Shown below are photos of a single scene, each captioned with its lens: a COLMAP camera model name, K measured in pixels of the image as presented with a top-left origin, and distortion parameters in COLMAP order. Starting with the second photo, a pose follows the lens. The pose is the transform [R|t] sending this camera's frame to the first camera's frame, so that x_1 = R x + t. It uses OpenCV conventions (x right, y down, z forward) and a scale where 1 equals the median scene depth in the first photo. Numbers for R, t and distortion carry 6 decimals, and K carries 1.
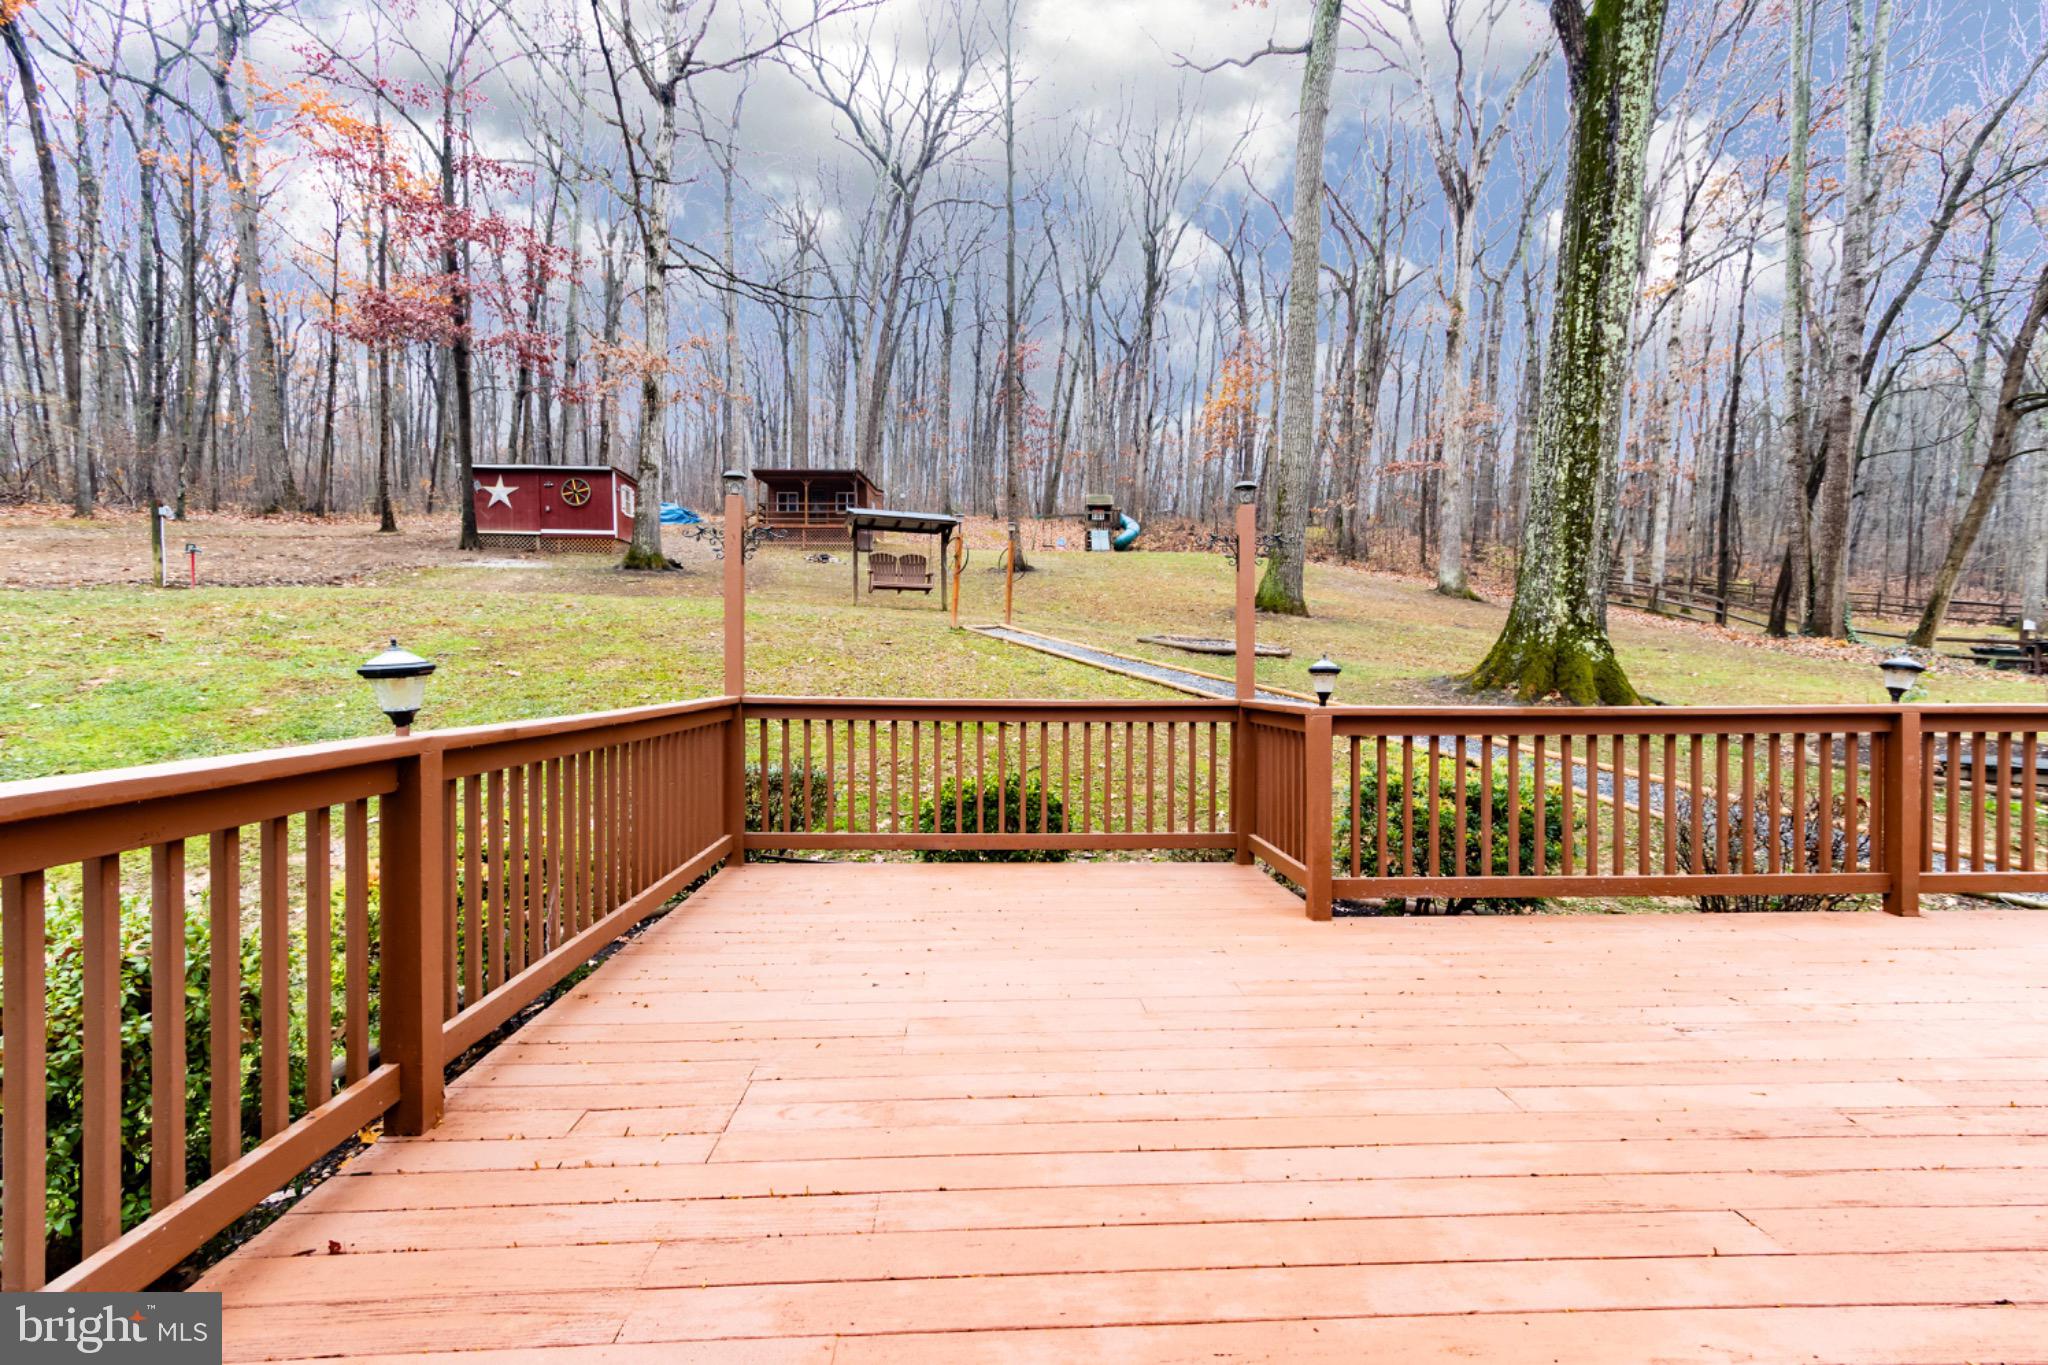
lens RADIAL K [[930.9, 0, 1024.0], [0, 930.9, 682.5], [0, 0, 1]] dist [0.020459, 0.000407]
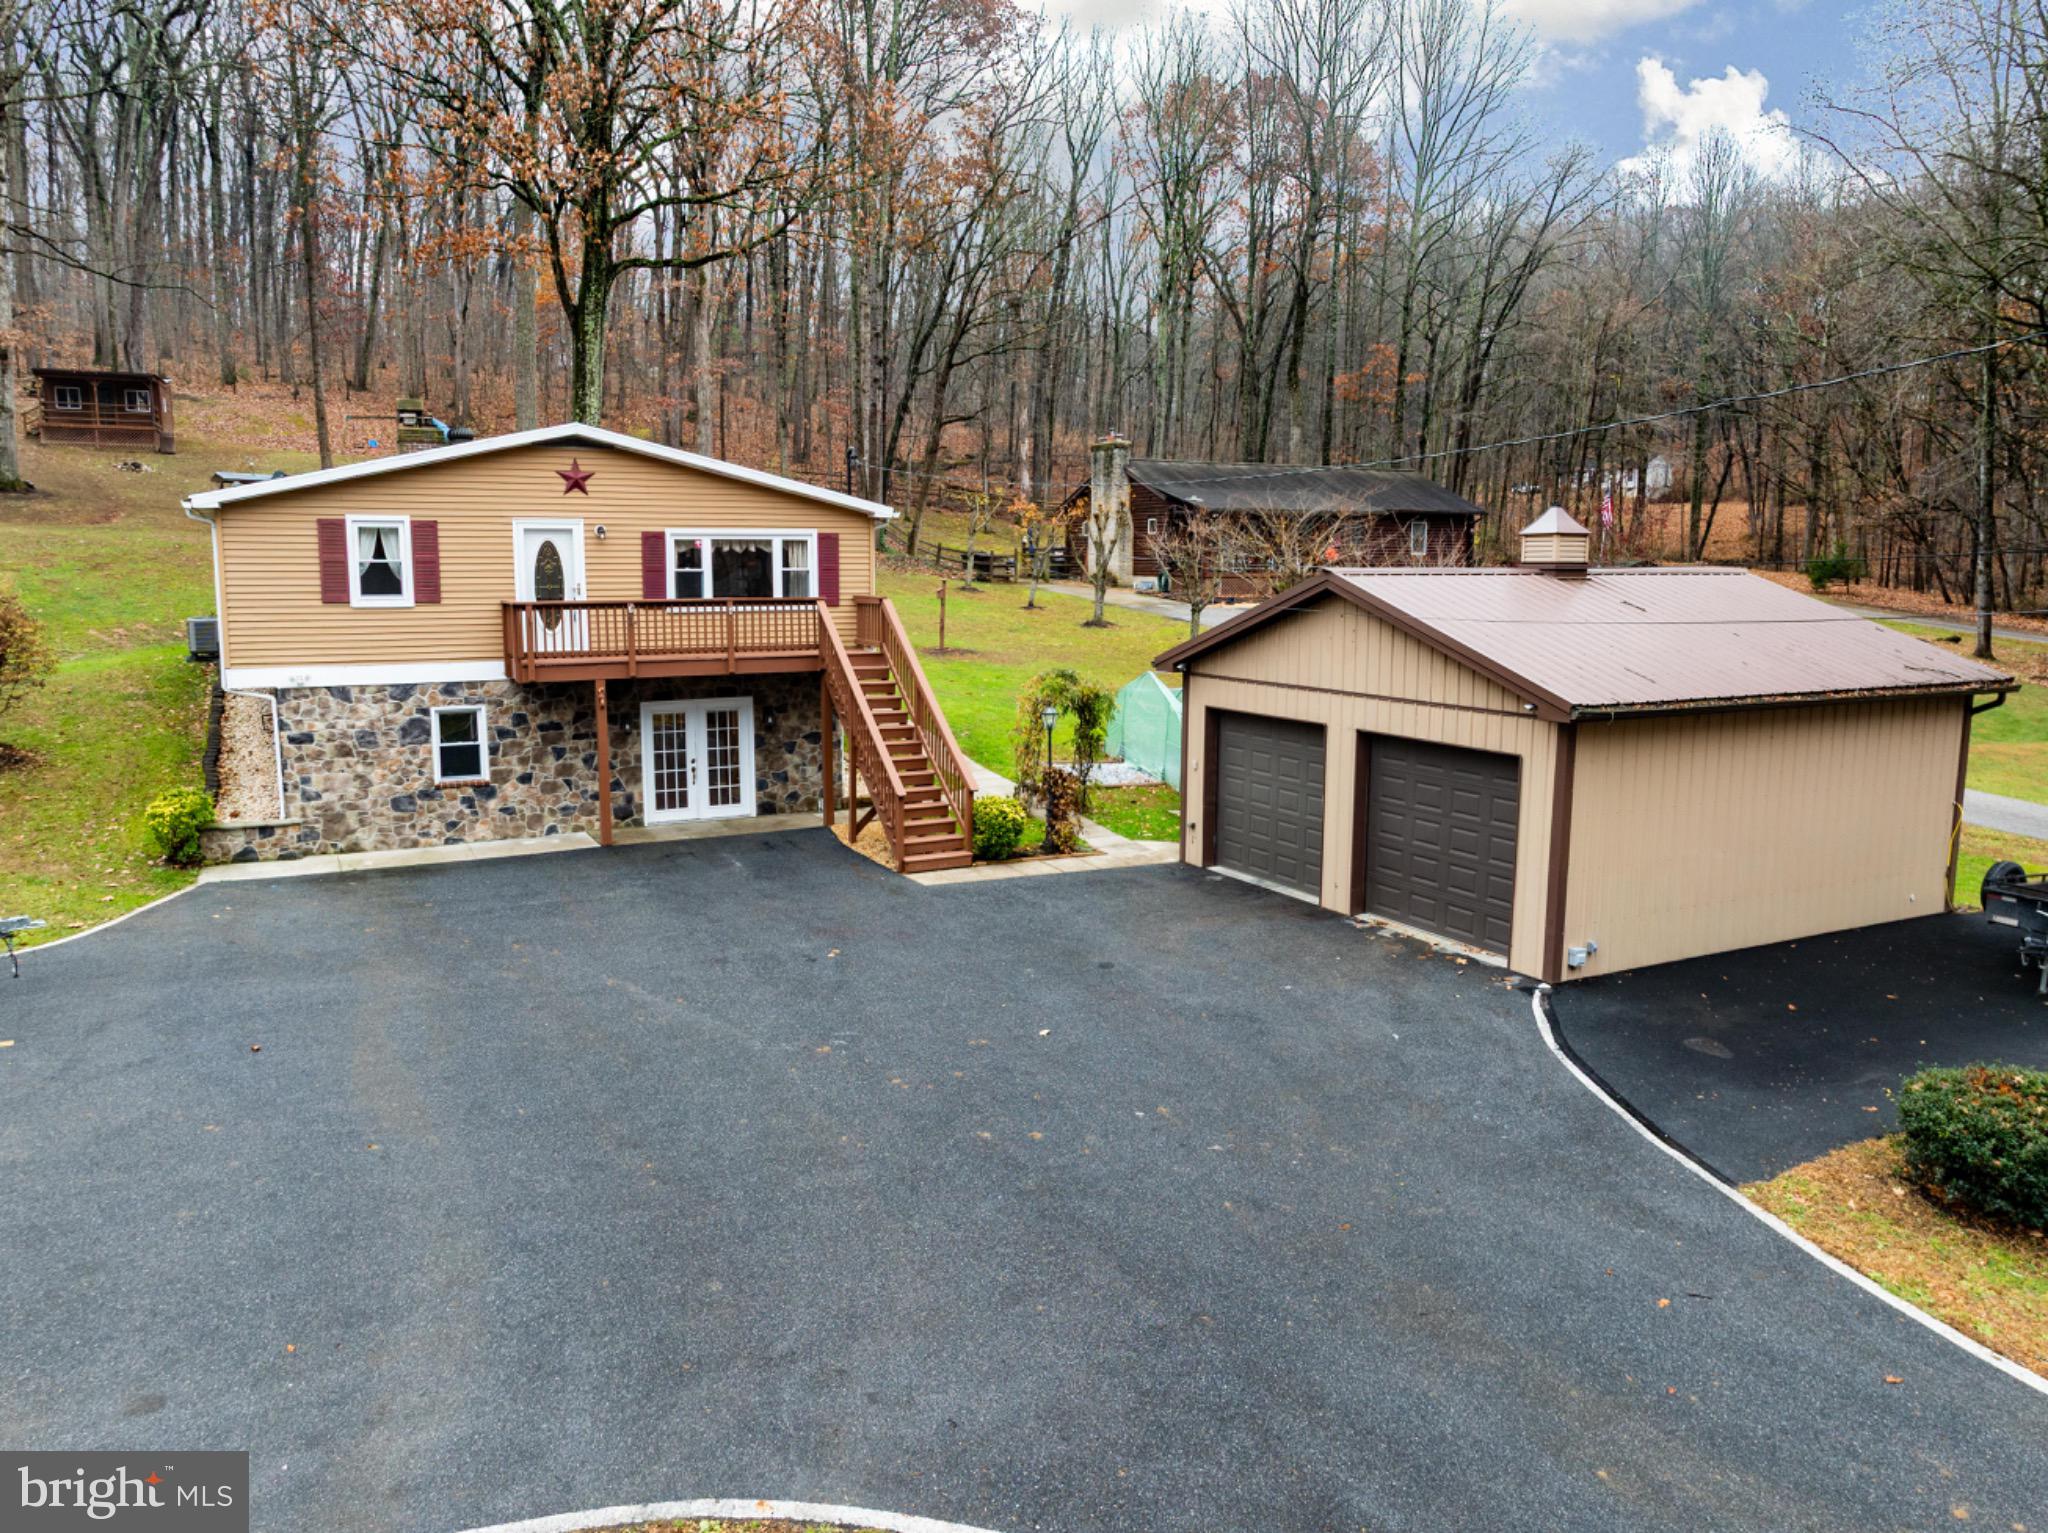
lens RADIAL K [[1465.1, 0, 1024.0], [0, 1465.1, 766.5], [0, 0, 1]] dist [-0.003519, 0.002099]
pose [[0.908972, -0.058030, 0.412799, 0.012726], [0.003922, 0.991410, 0.130734, -0.008305], [-0.416839, -0.117214, 0.901391, -2.440072]]
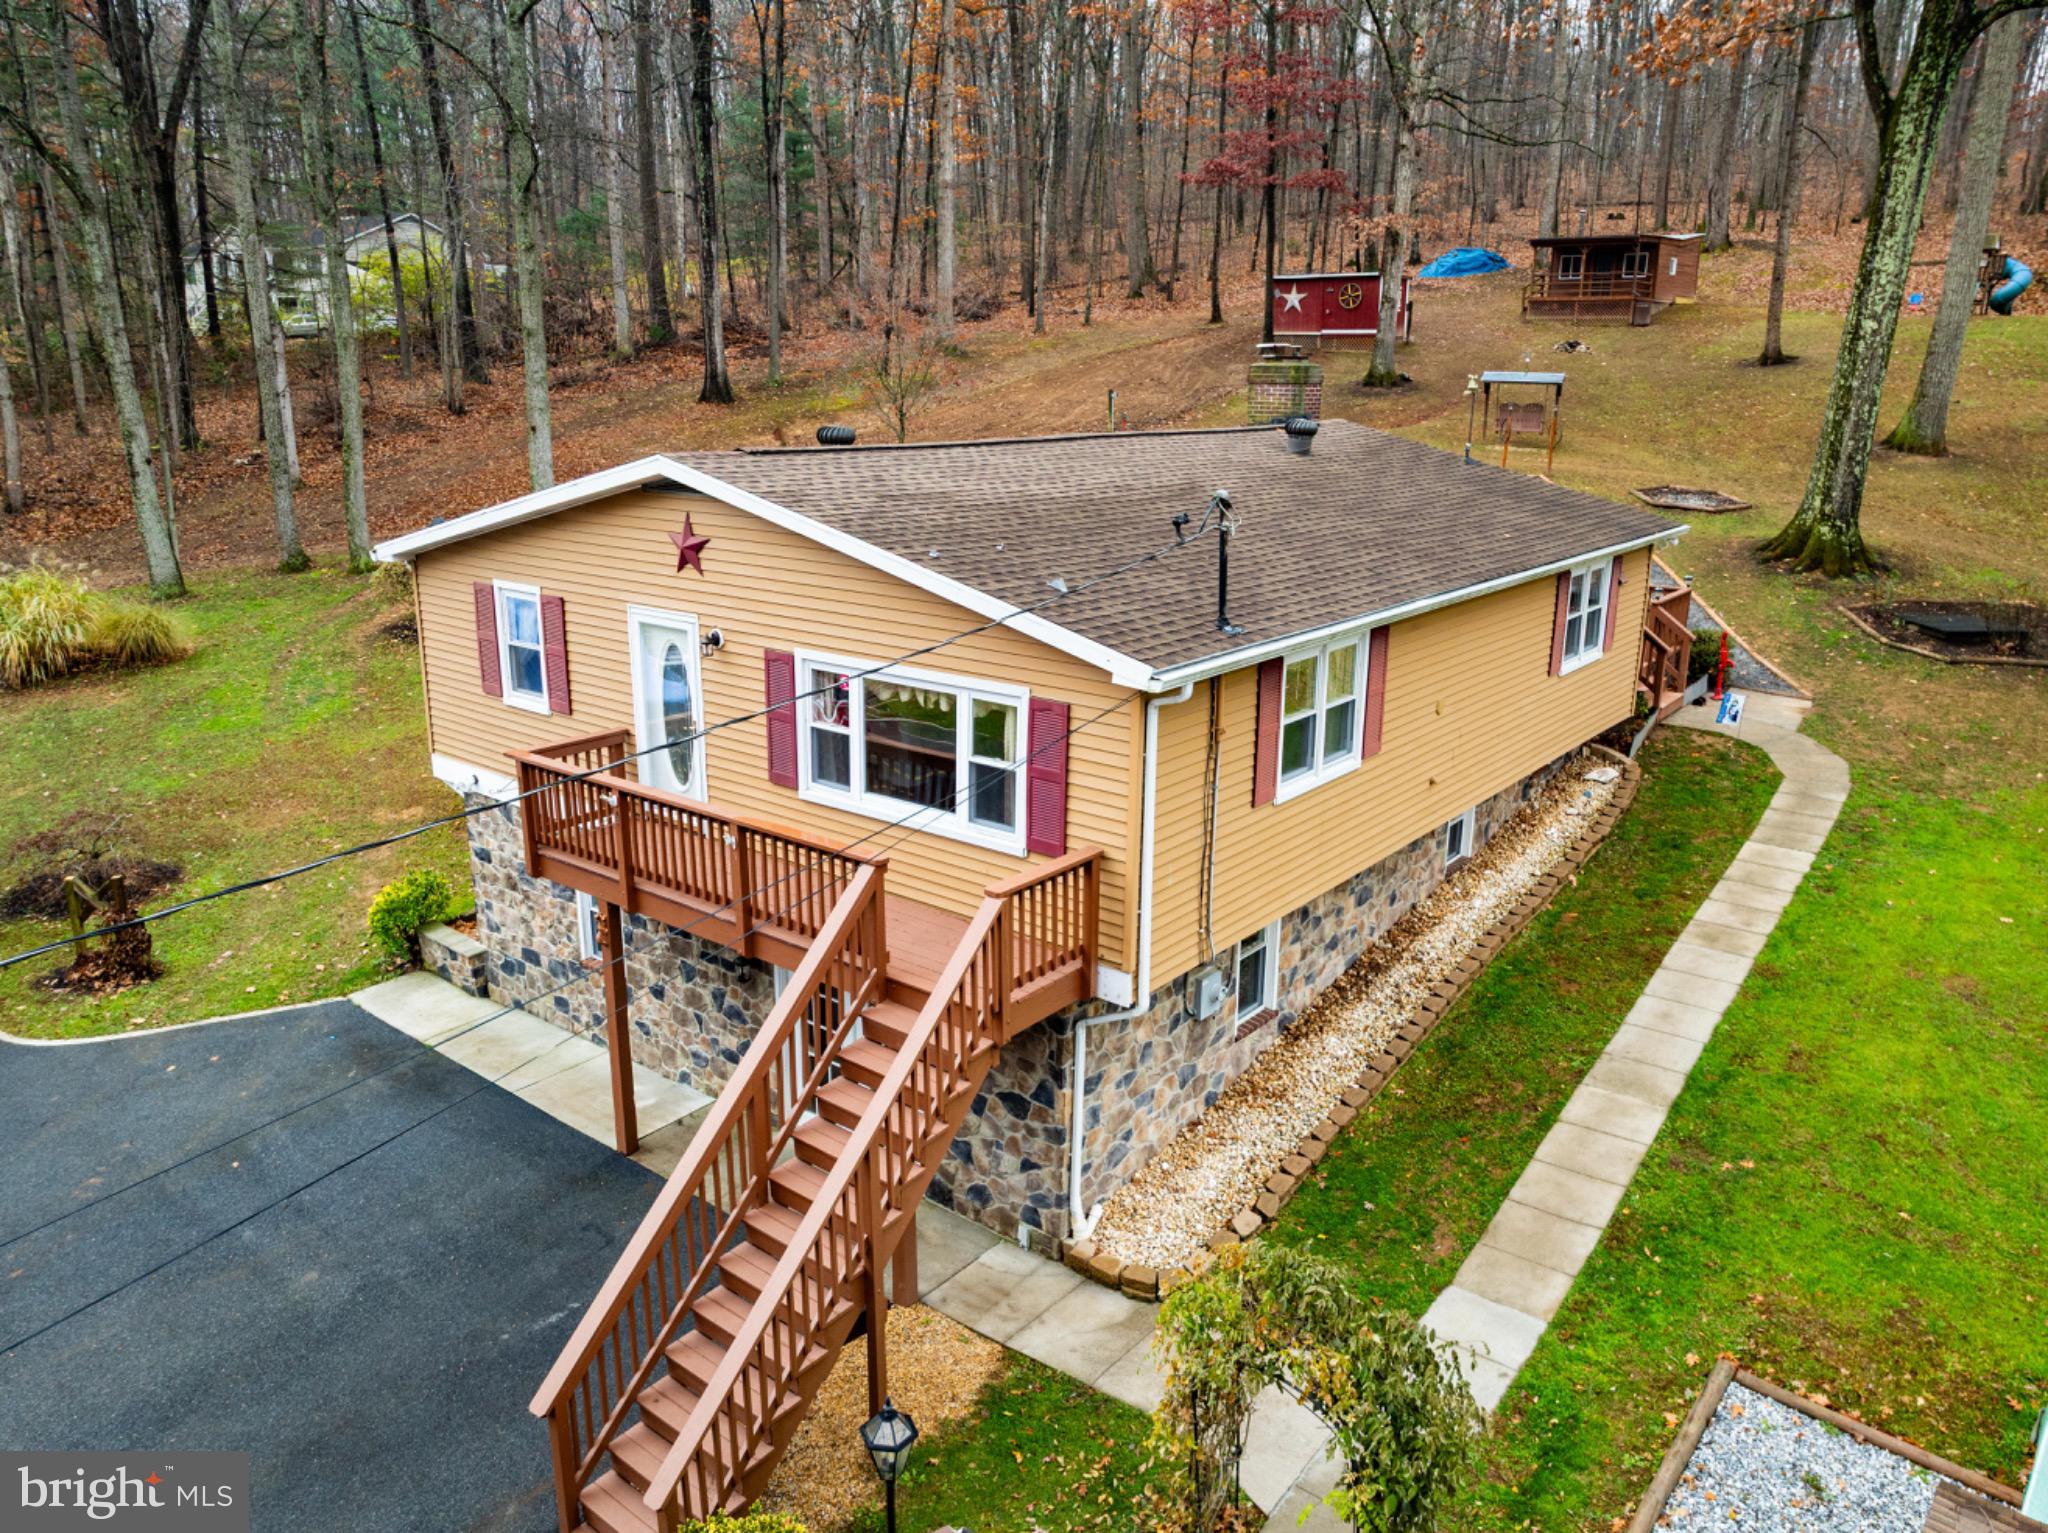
lens RADIAL K [[1426.4, 0, 1024.0], [0, 1426.4, 766.5], [0, 0, 1]] dist [-0.009497, -0.001964]
pose [[0.746580, 0.183053, -0.639617, 0.952143], [-0.013772, 0.965449, 0.260229, -0.204847], [0.665154, -0.185473, 0.723305, -1.360781]]
